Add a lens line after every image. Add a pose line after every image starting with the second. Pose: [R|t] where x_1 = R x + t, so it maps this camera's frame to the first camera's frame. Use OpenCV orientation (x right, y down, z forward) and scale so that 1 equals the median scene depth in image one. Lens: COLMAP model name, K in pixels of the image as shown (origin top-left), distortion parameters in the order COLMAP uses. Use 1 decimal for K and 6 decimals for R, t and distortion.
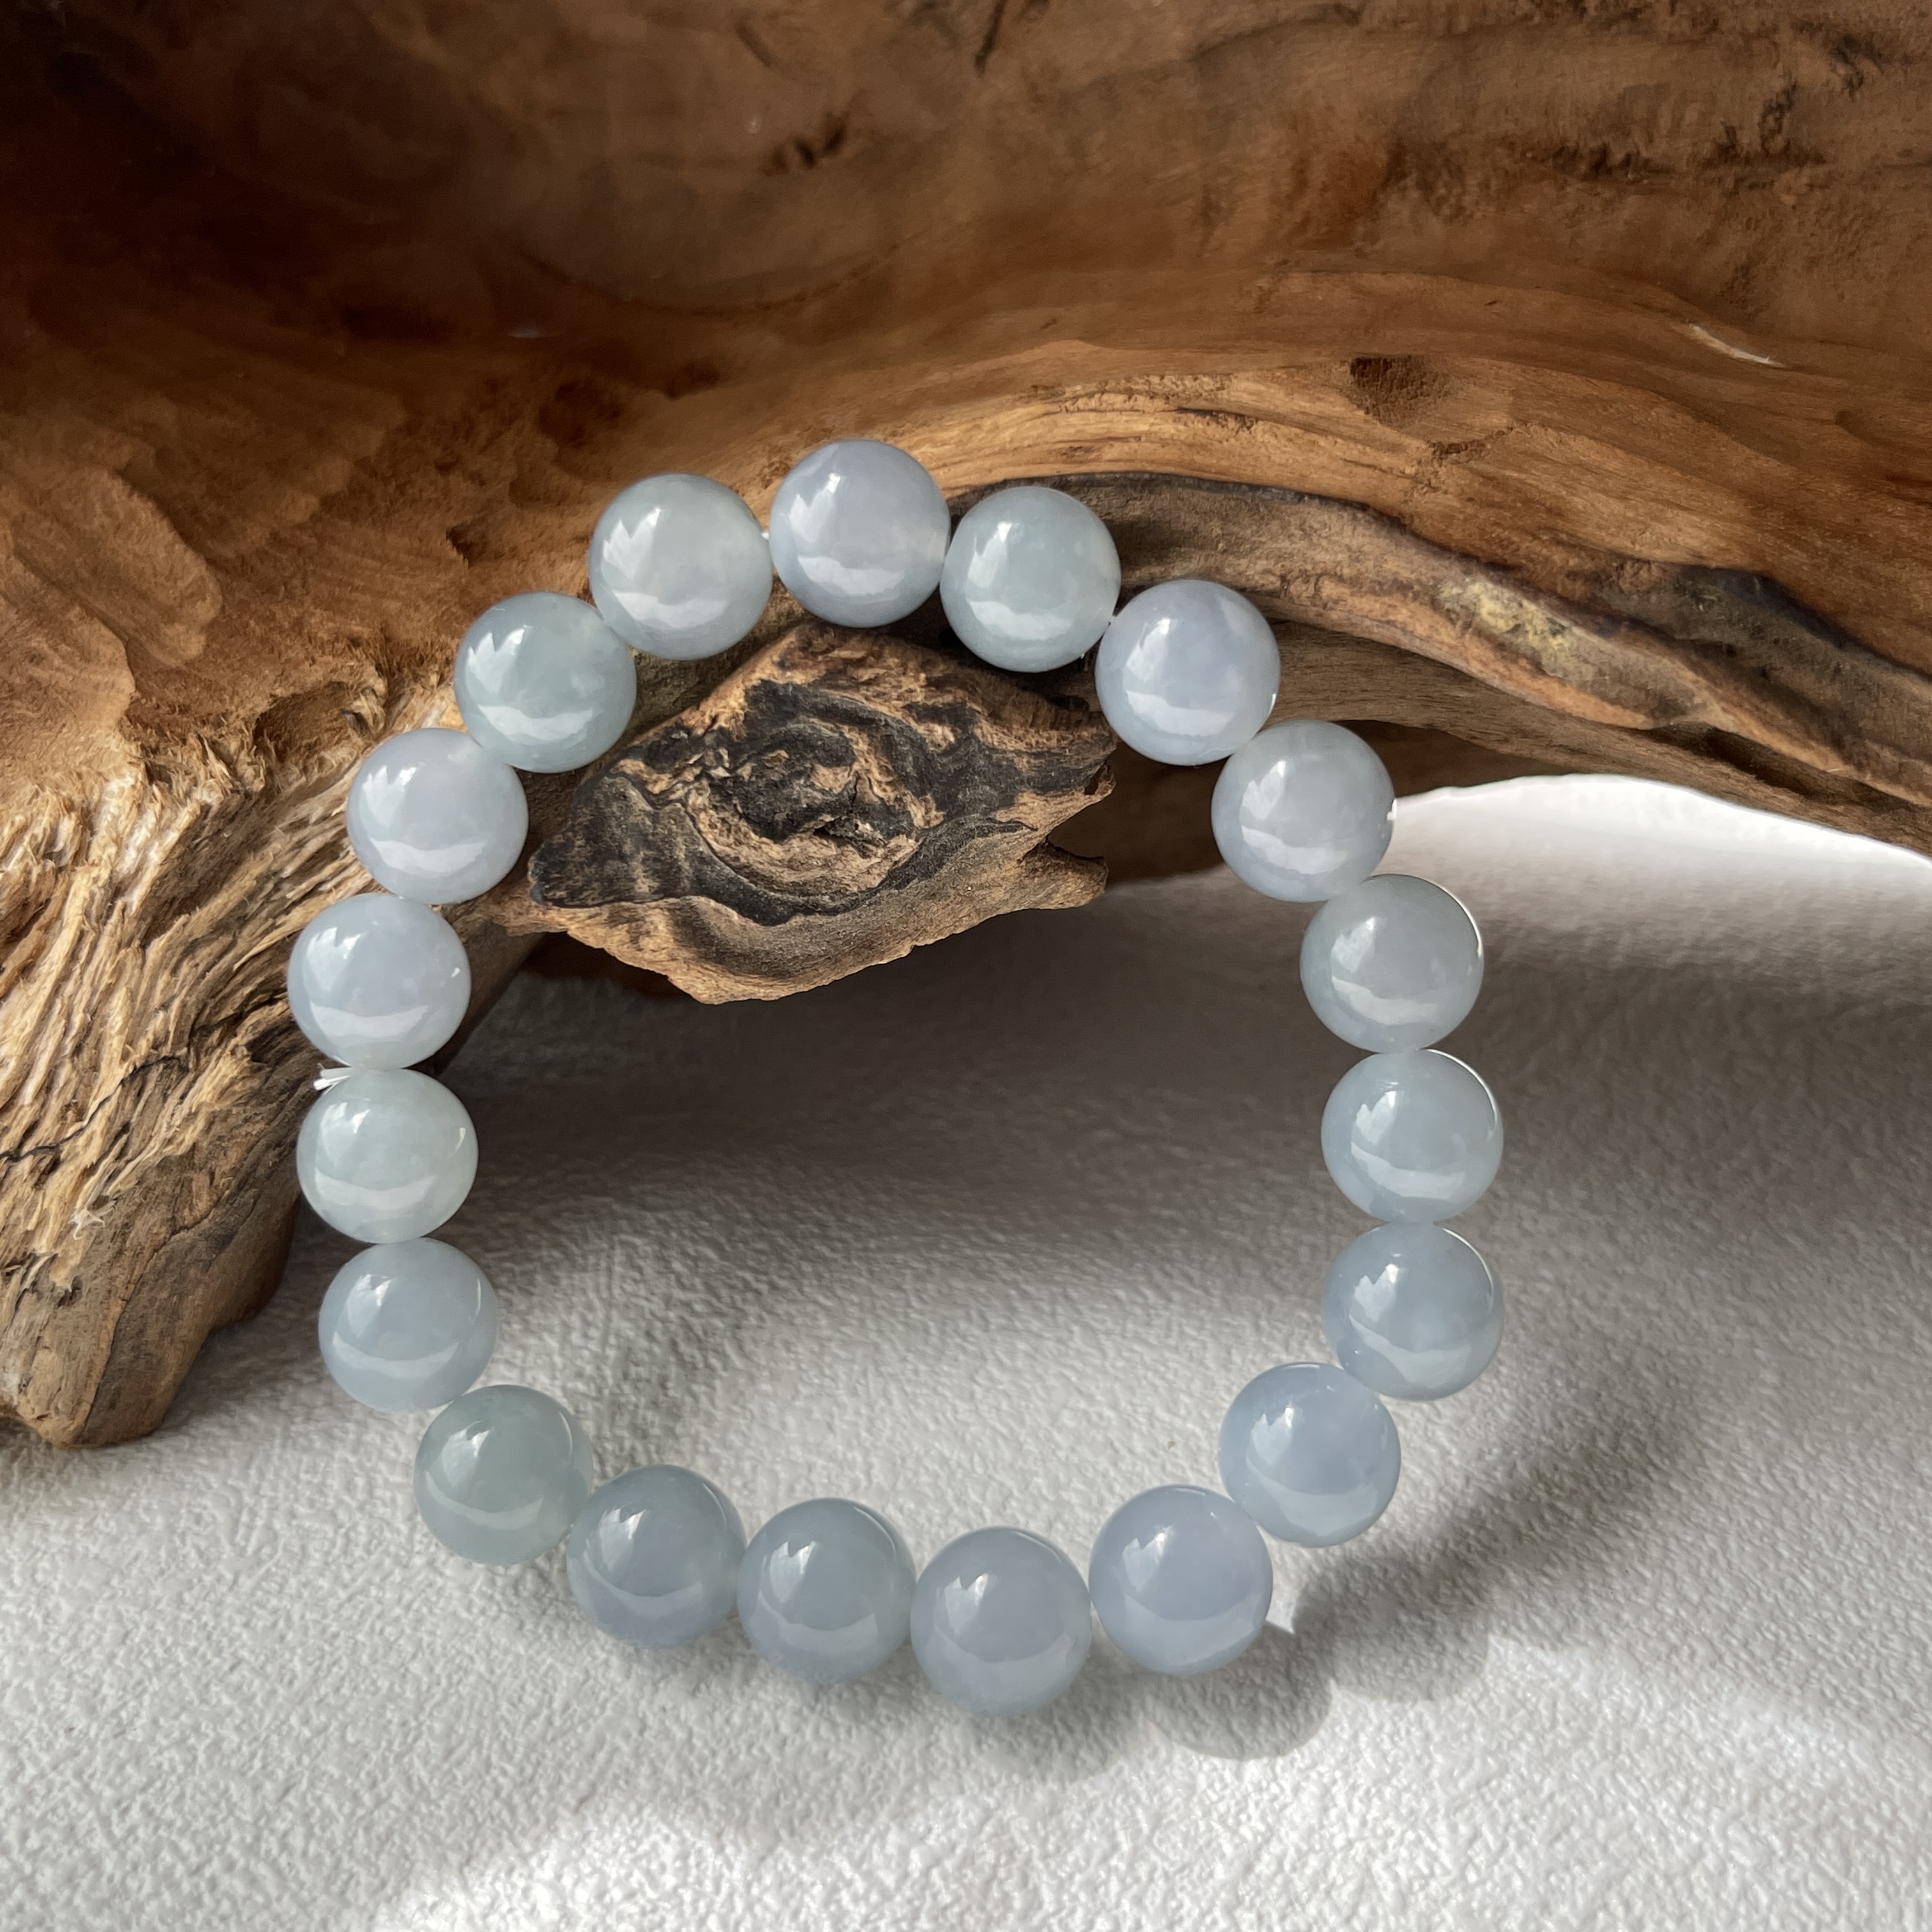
lens RADIAL K [[2406.8, 0, 977.4], [0, 2406.8, 964.6], [0, 0, 1]] dist [-0.023361, 0.000000]
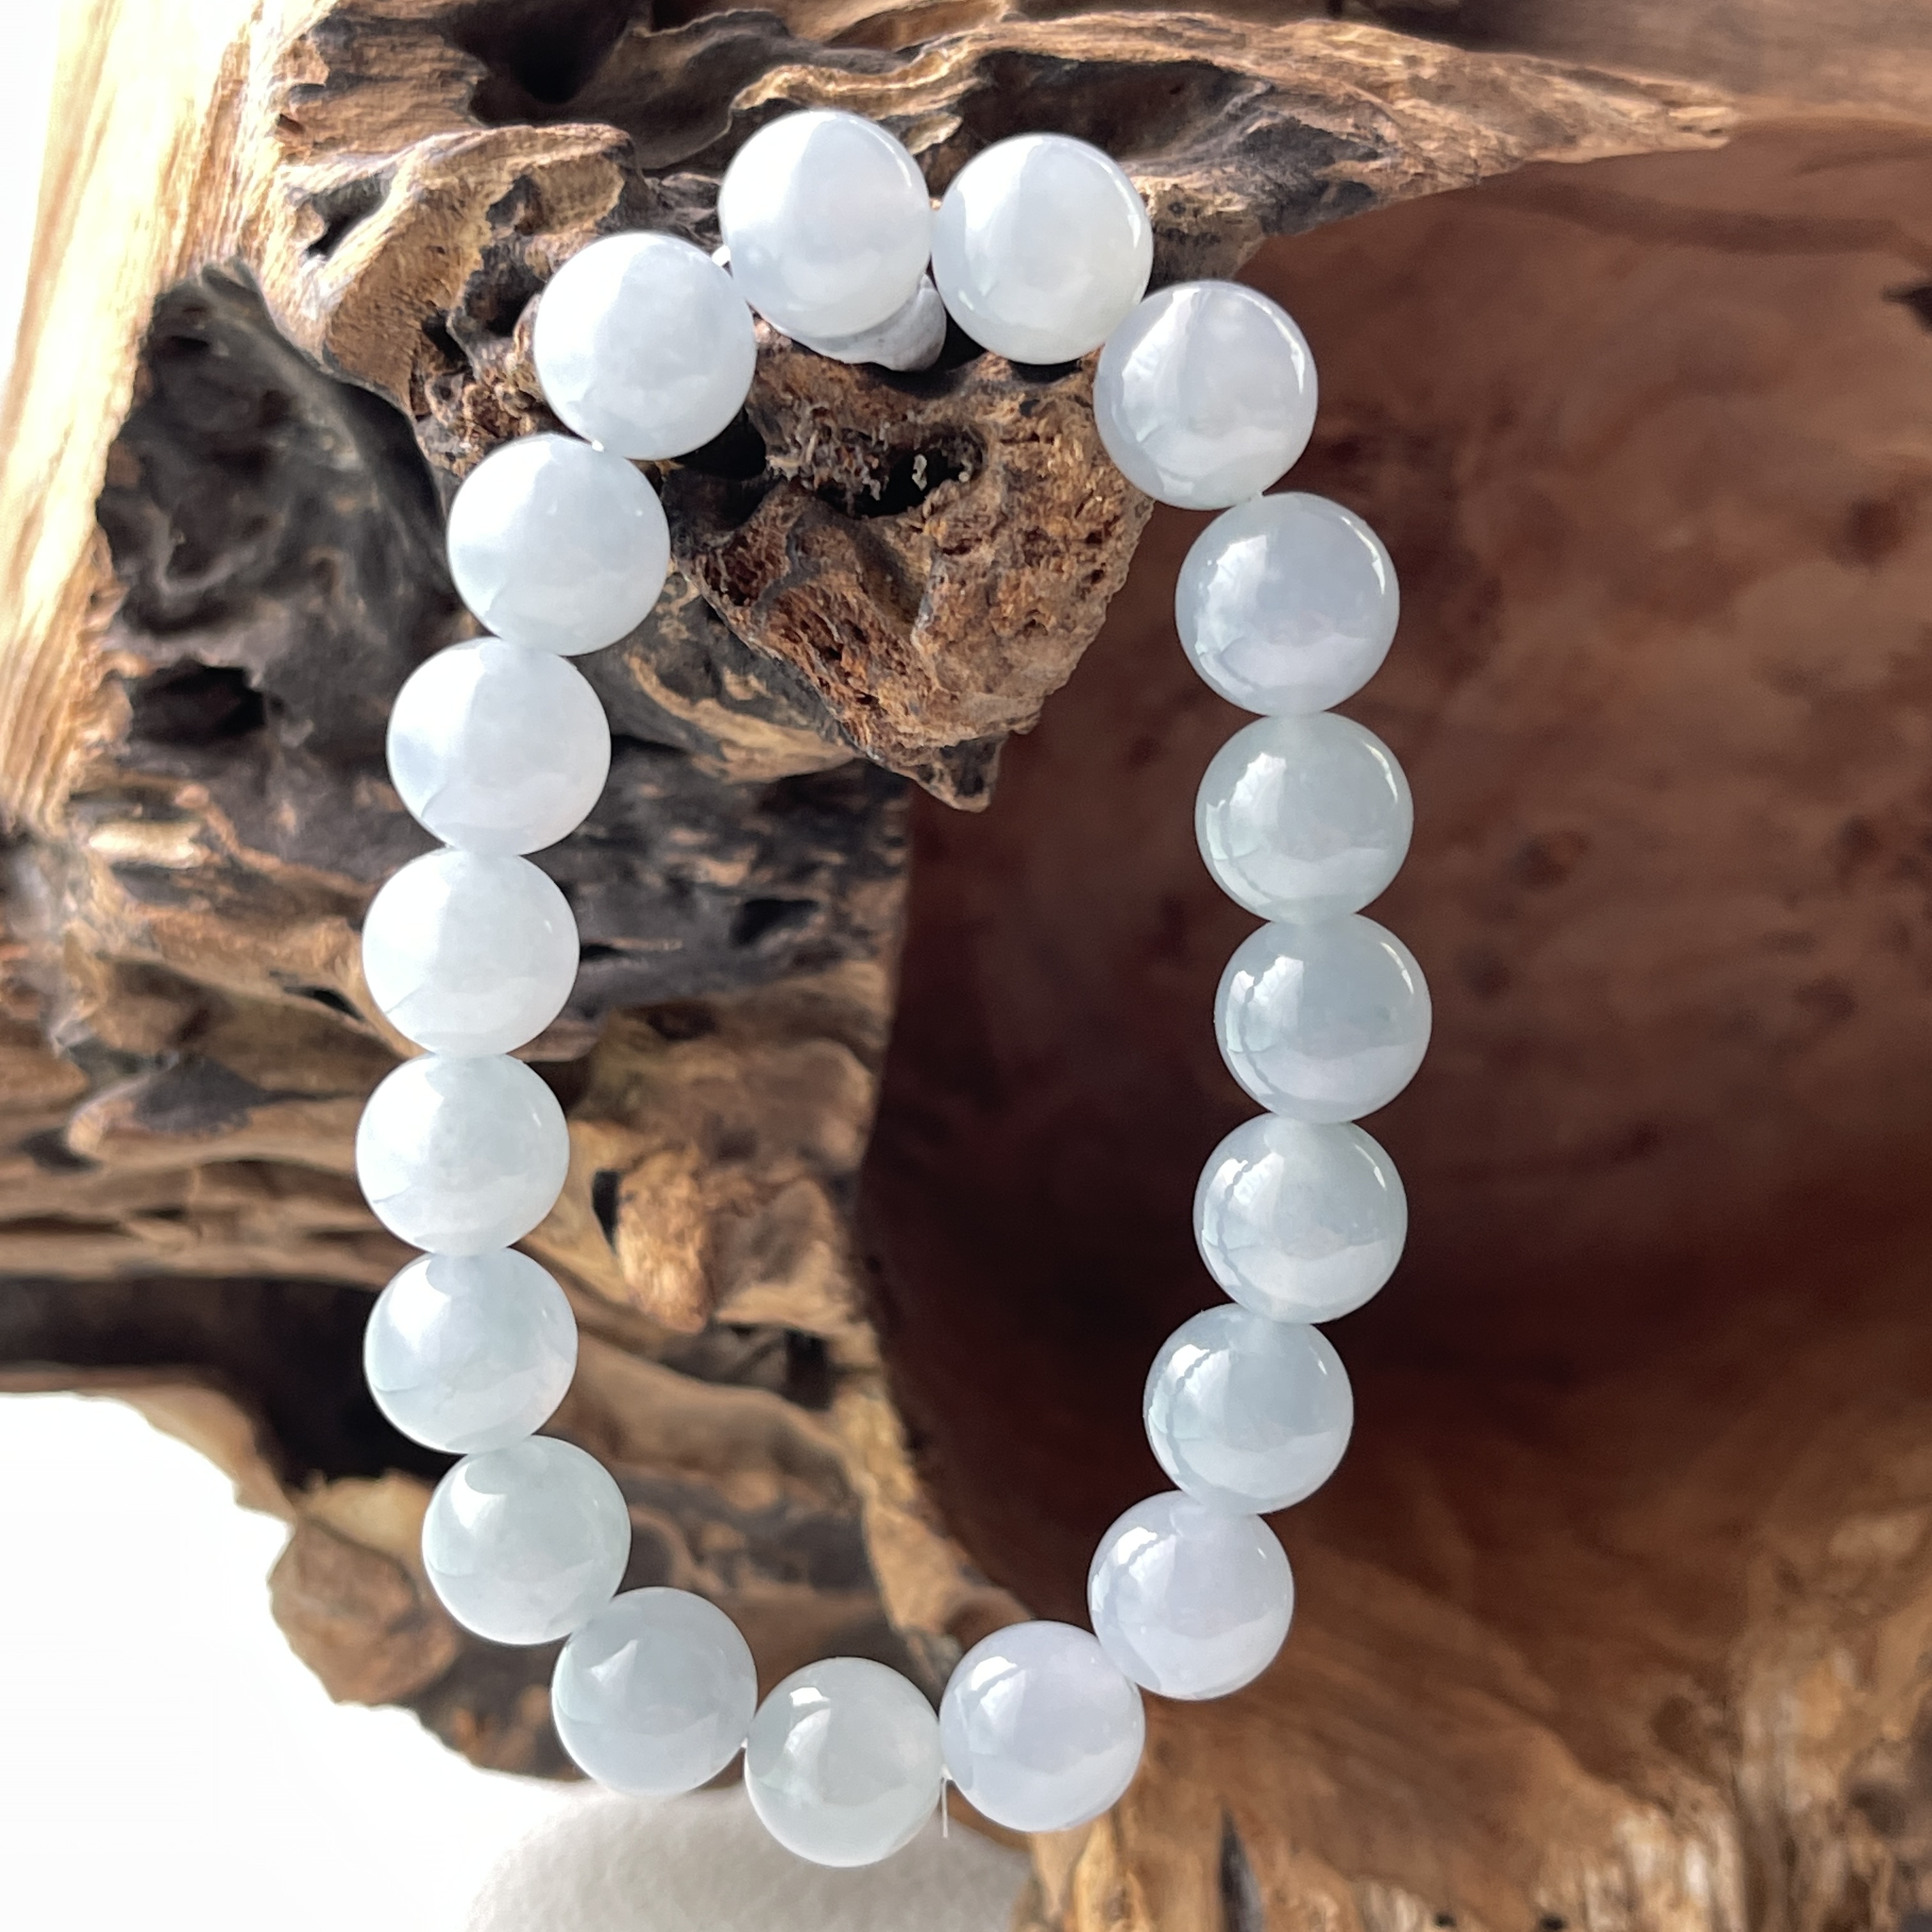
lens RADIAL K [[3427.5, 0, 982.0], [0, 3427.5, 976.5], [0, 0, 1]] dist [0.062983, 0.000000]
pose [[0.894002, -0.095119, 0.437849, -1.301221], [0.214218, 0.949024, -0.231224, -0.146021], [-0.393536, 0.300510, 0.868806, -0.357568]]
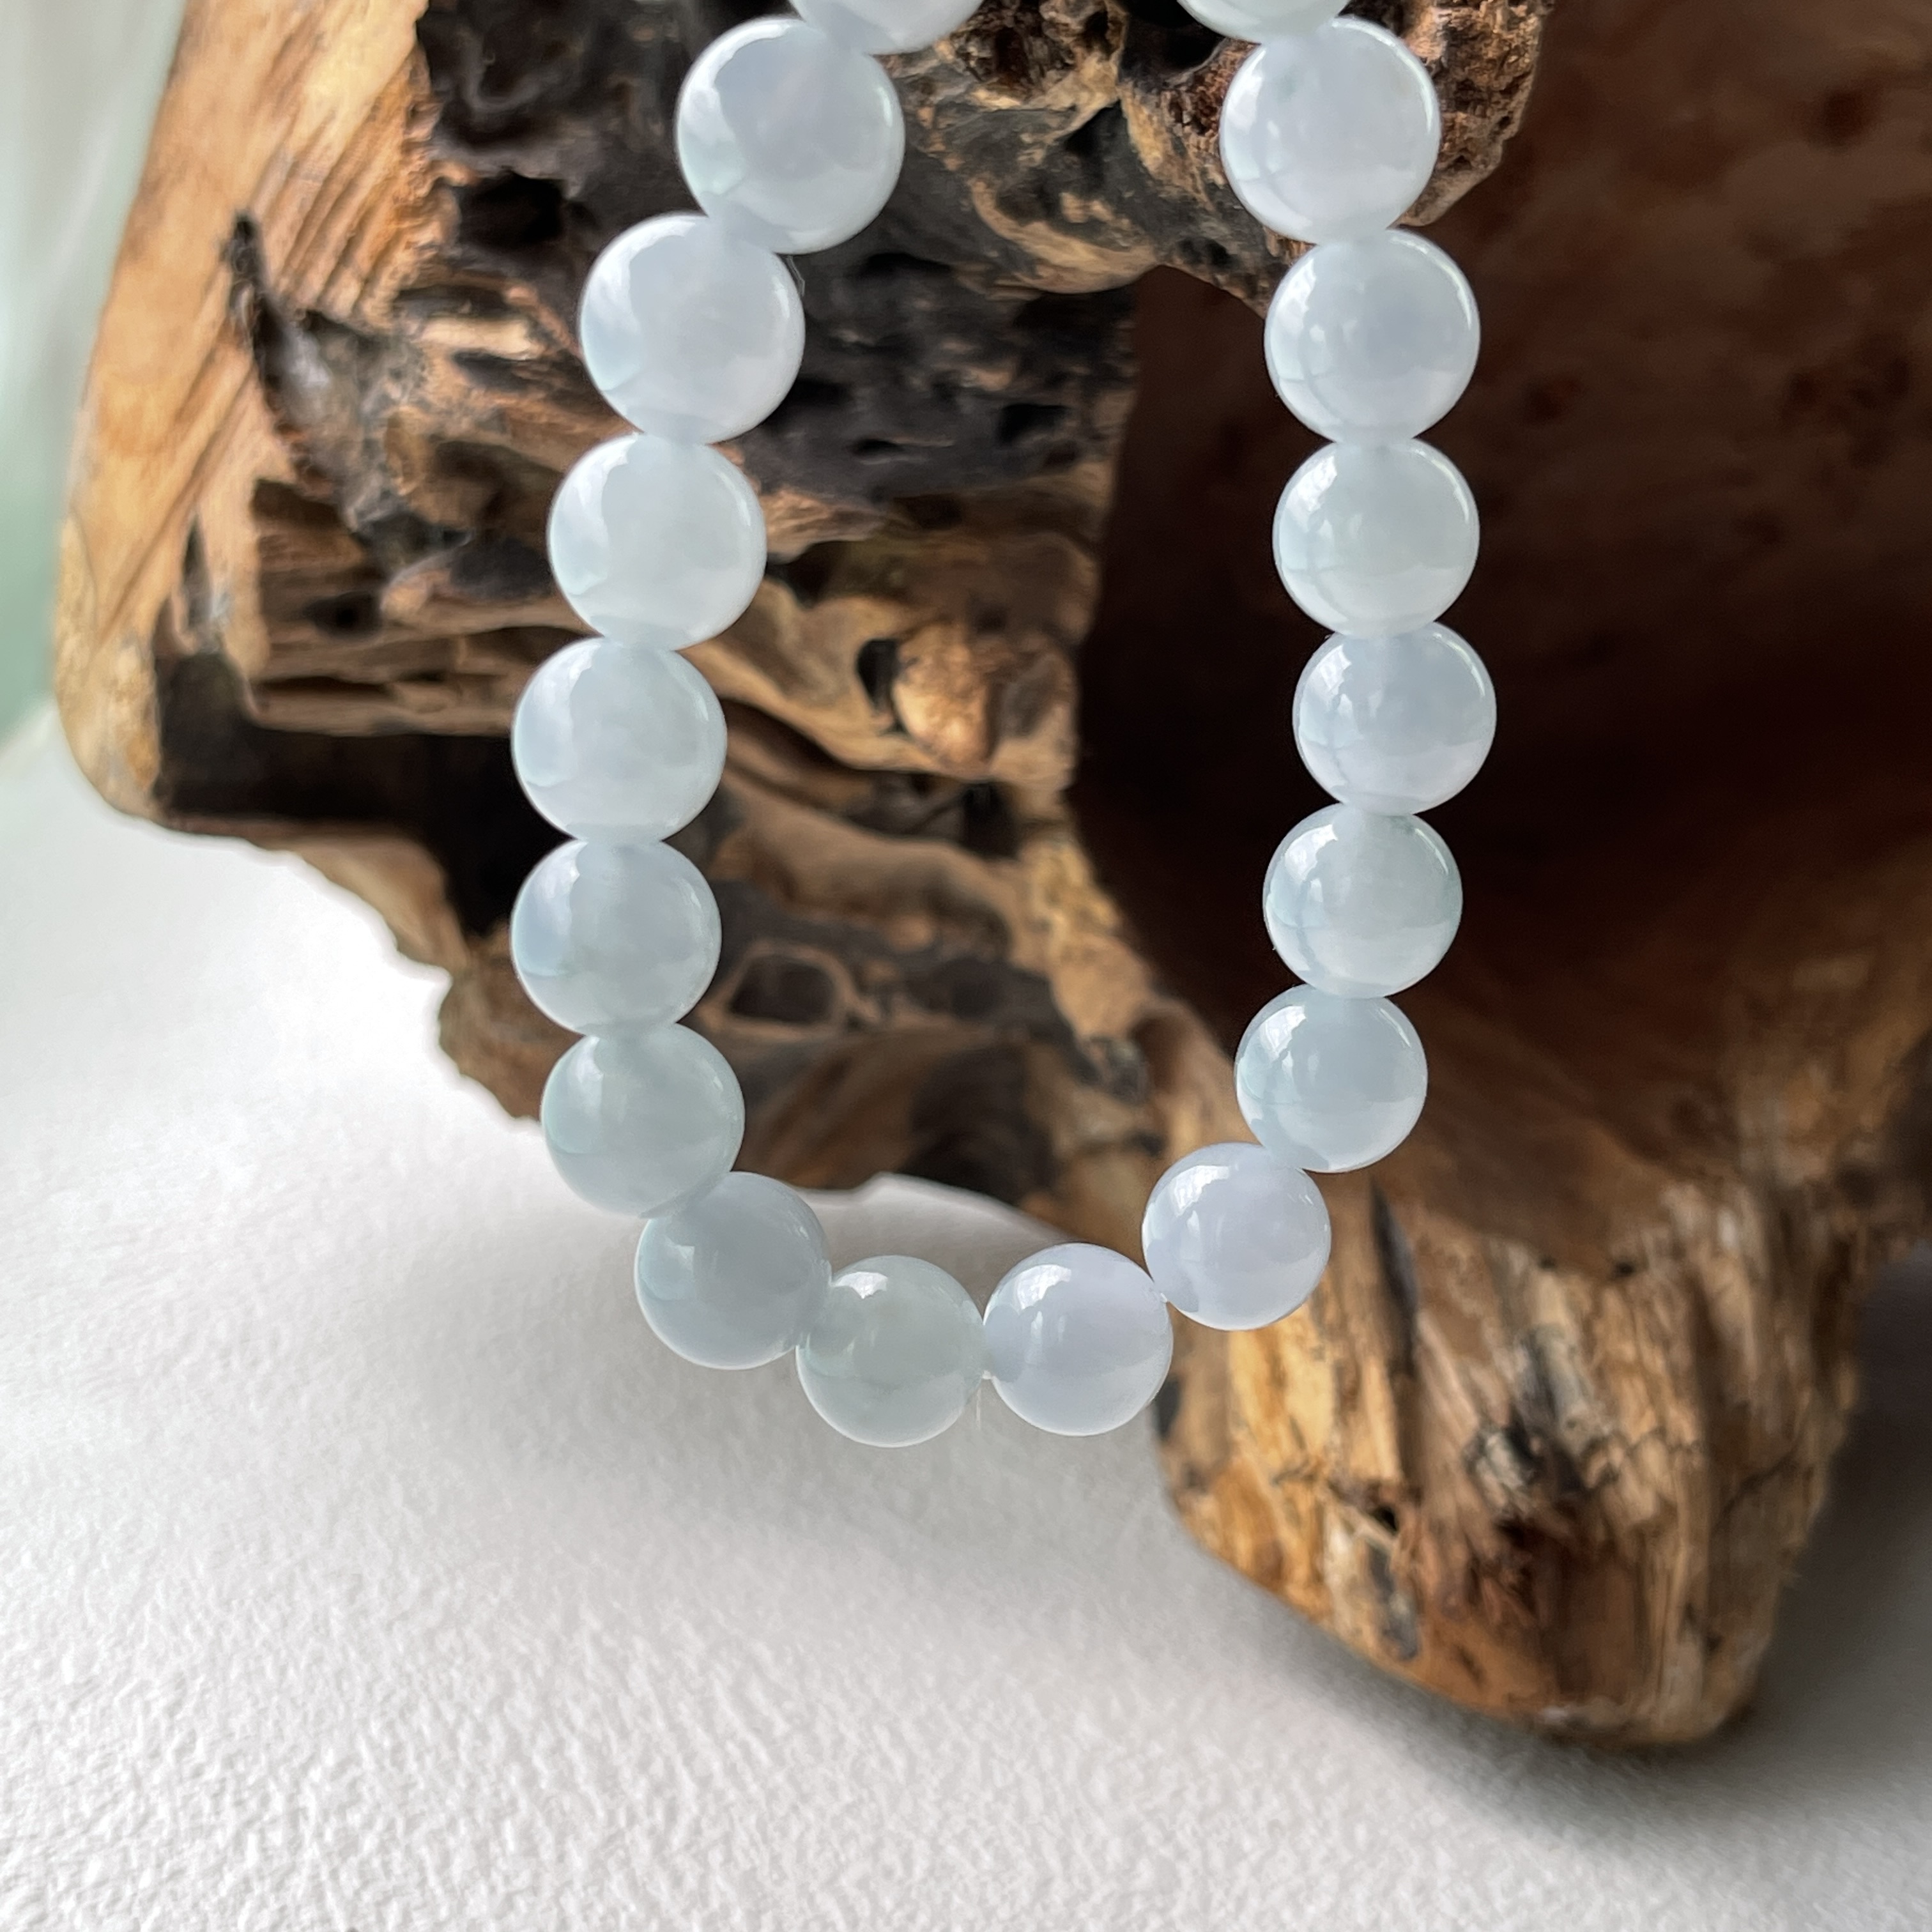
lens RADIAL K [[3427.5, 0, 972.8], [0, 3427.5, 975.4], [0, 0, 1]] dist [0.062983, 0.000000]
pose [[0.819522, -0.144279, 0.554588, -1.754021], [0.226827, 0.970415, -0.082727, -0.127642], [-0.526245, 0.193593, 0.828003, -0.392449]]
